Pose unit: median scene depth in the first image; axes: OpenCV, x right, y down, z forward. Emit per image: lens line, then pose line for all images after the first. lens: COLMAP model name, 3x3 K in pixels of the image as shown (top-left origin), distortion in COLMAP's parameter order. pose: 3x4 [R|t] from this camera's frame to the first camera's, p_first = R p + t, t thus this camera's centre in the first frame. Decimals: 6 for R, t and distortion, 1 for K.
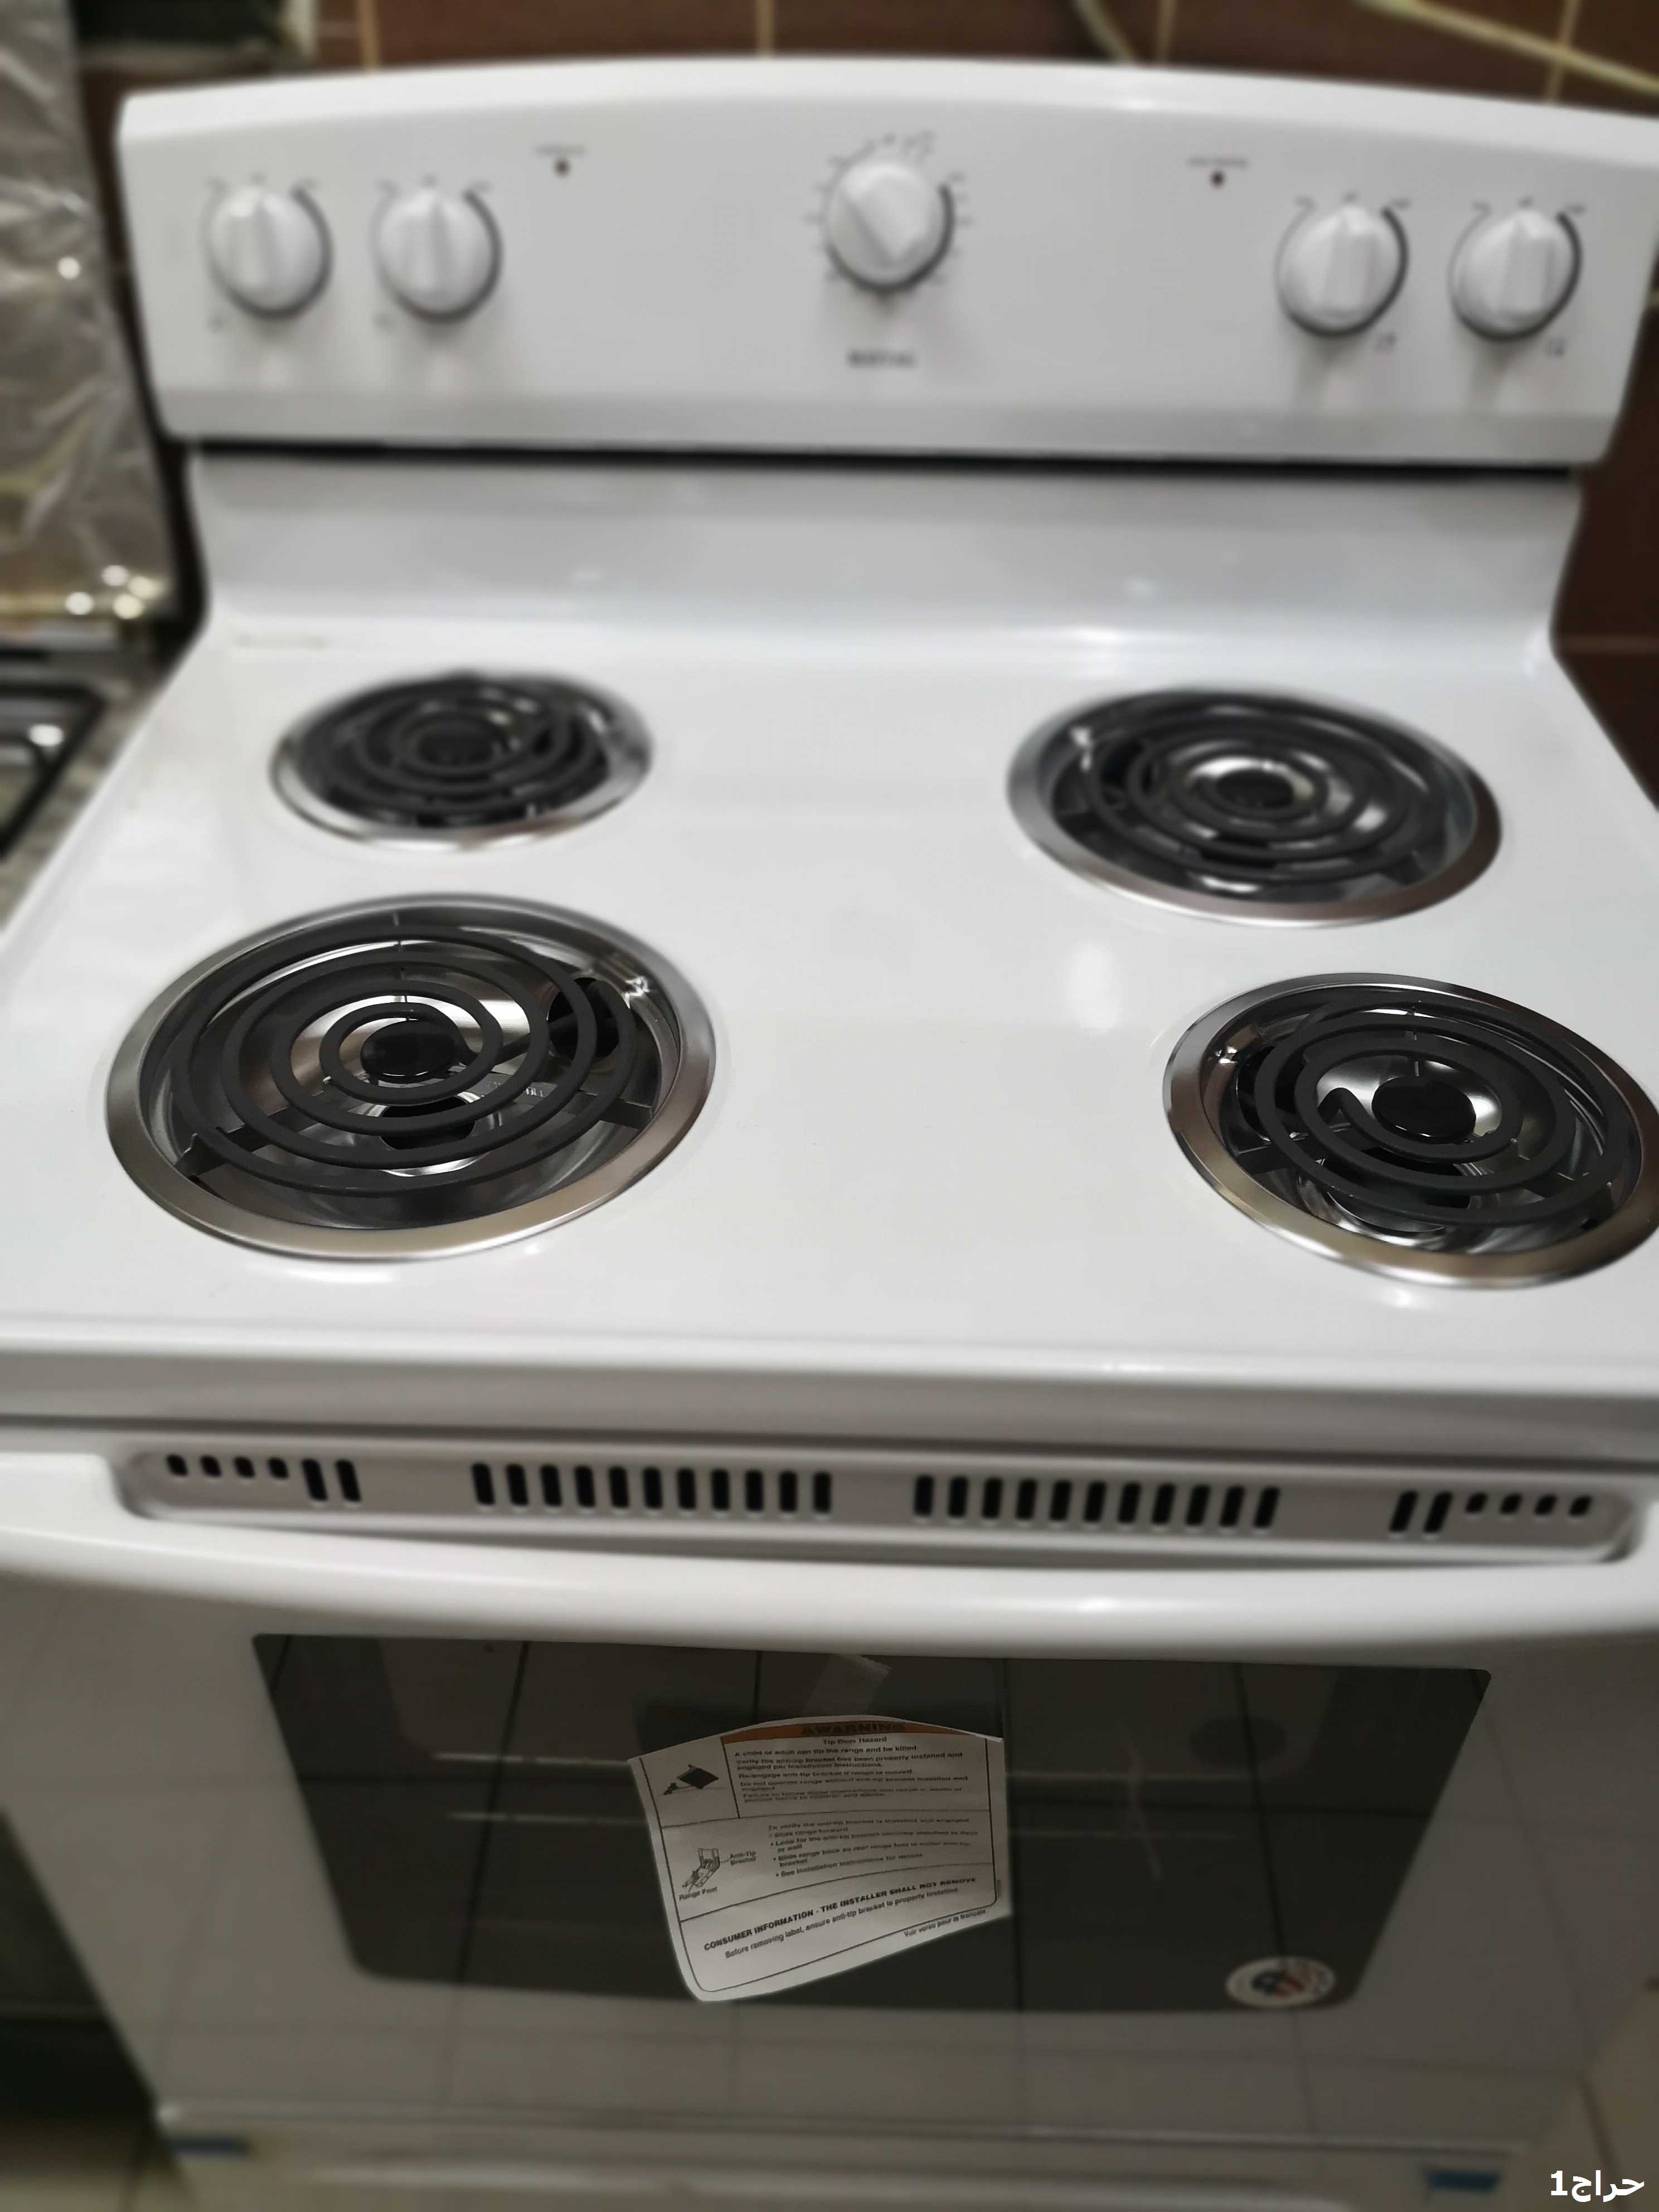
lens RADIAL K [[1814.7, 0, 829.5], [0, 1814.7, 1106.0], [0, 0, 1]] dist [-0.010355, 0.000274]
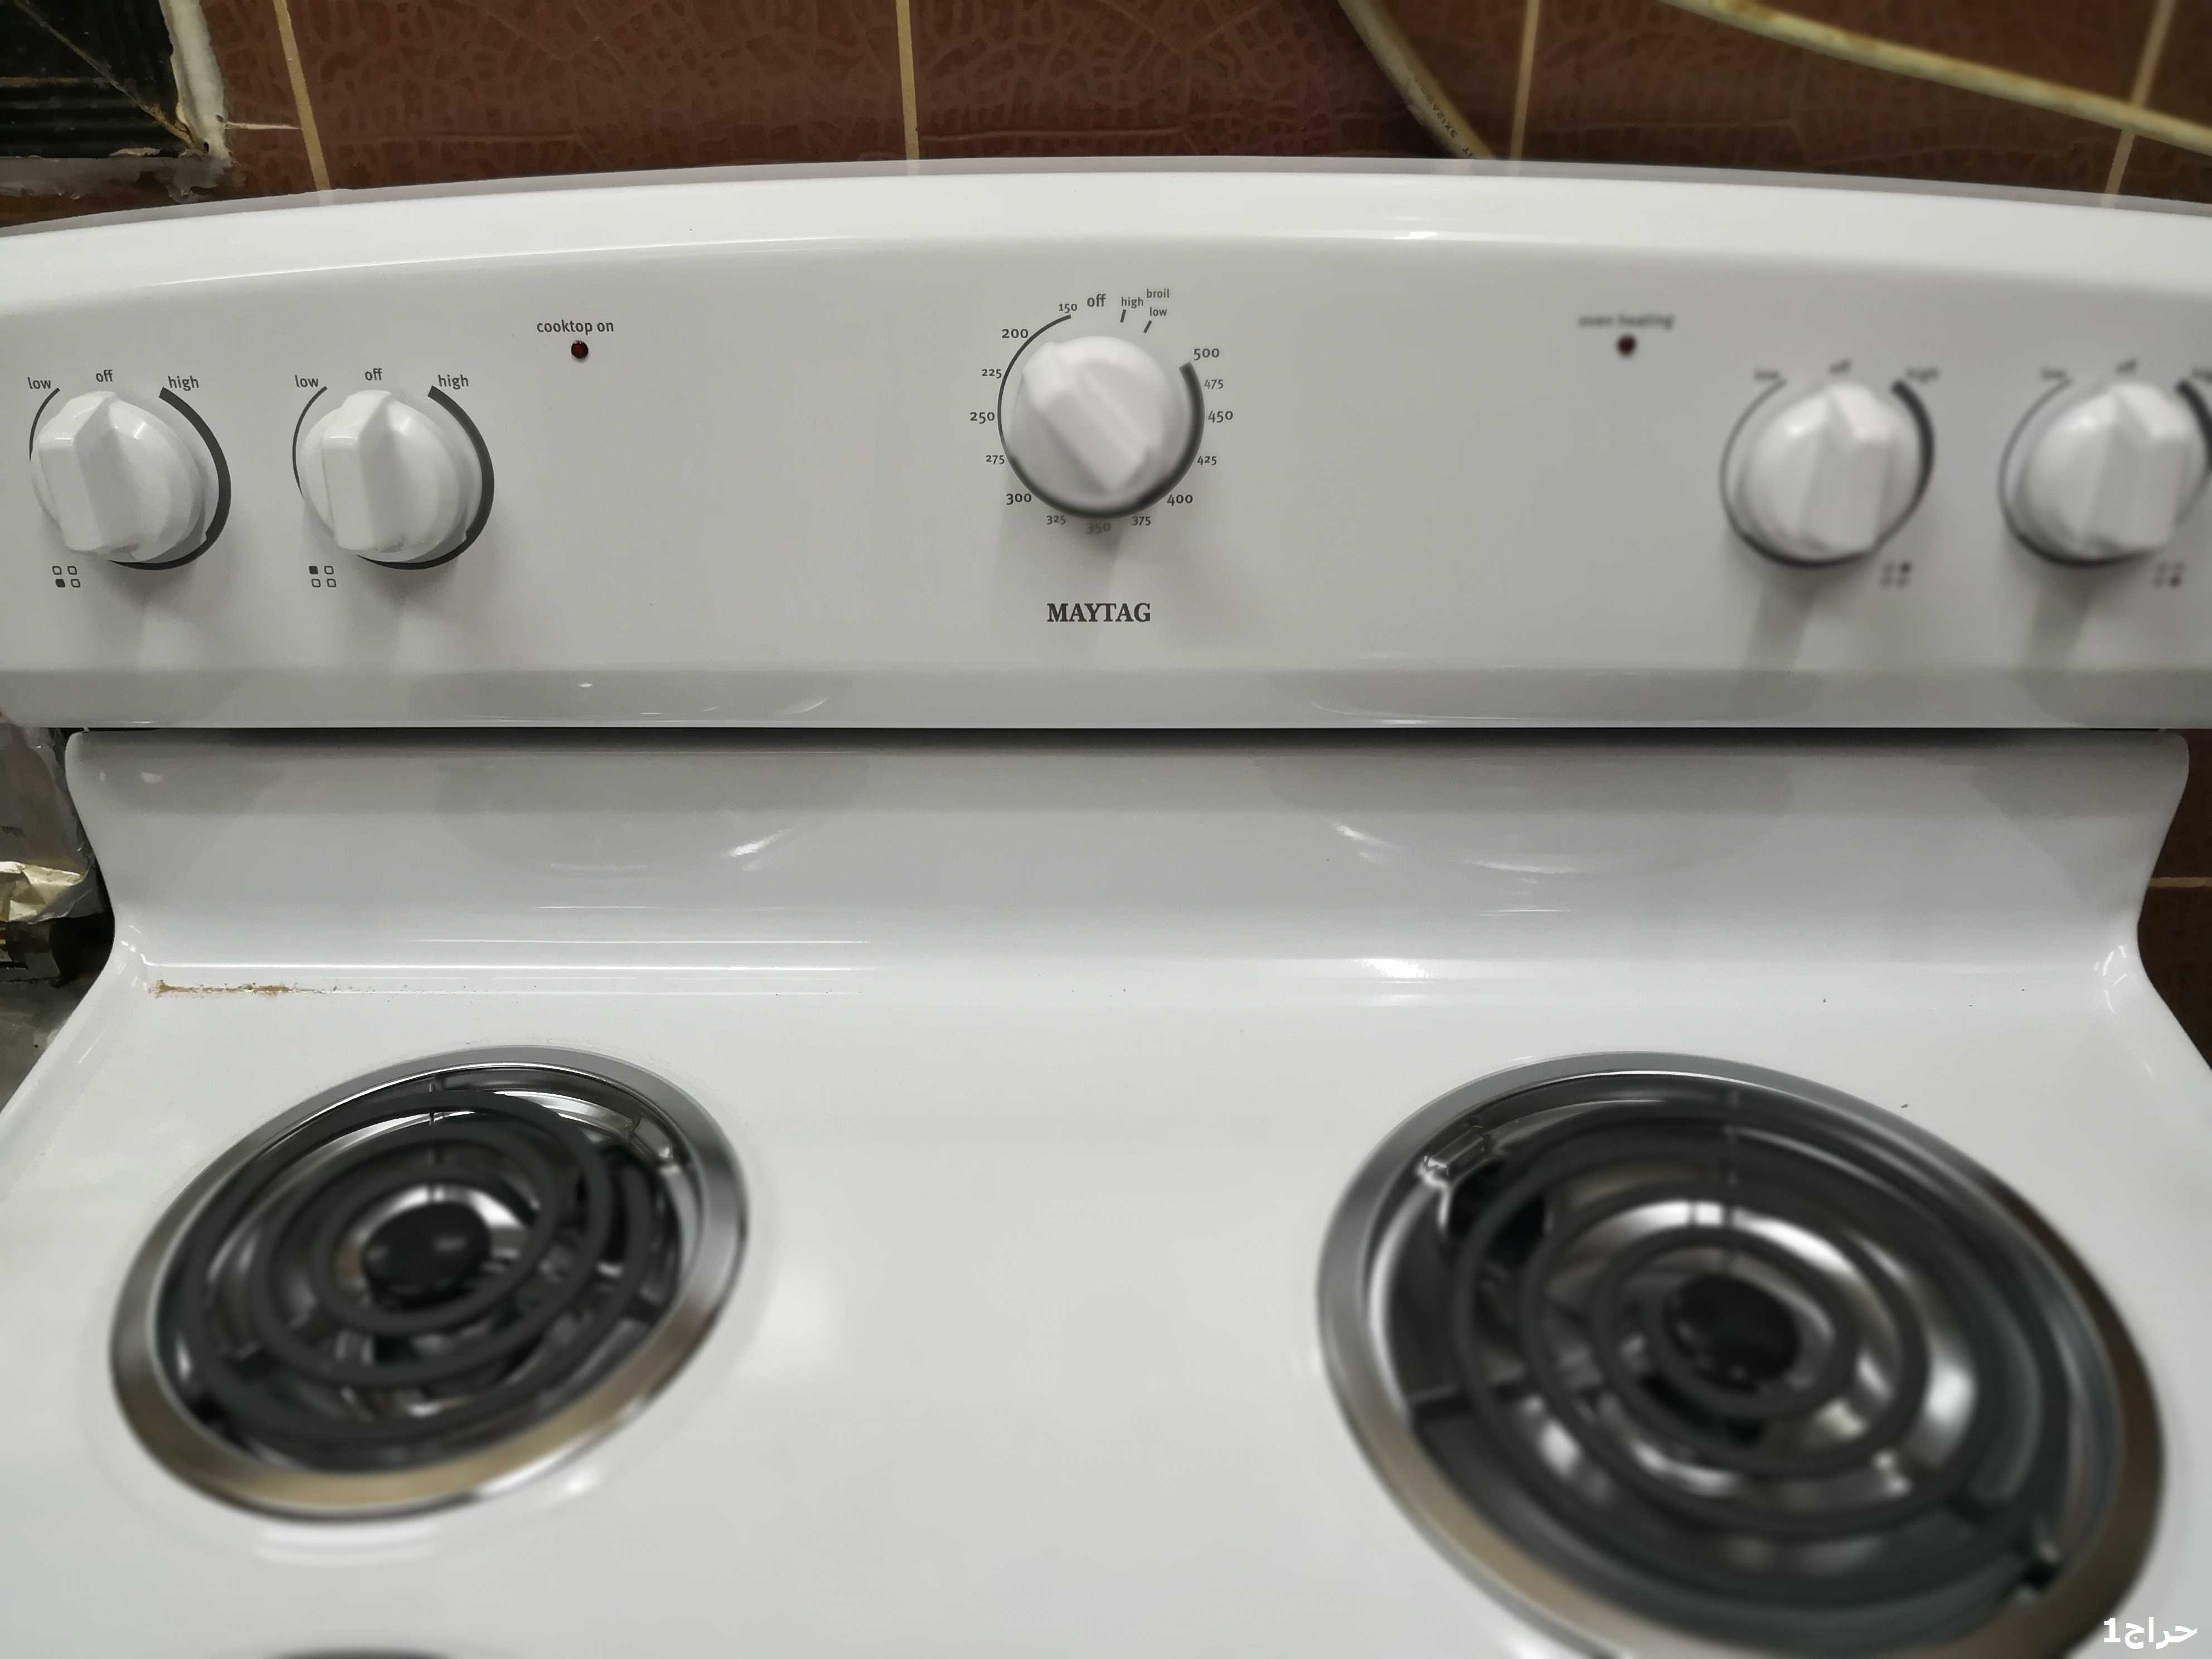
lens RADIAL K [[1913.3, 0, 1112.2], [0, 1913.3, 827.9], [0, 0, 1]] dist [-0.008396, -0.010521]
pose [[0.999720, -0.021588, -0.009672, 0.038710], [0.020410, 0.993863, -0.108721, -0.268491], [0.011959, 0.108493, 0.994025, 0.347344]]
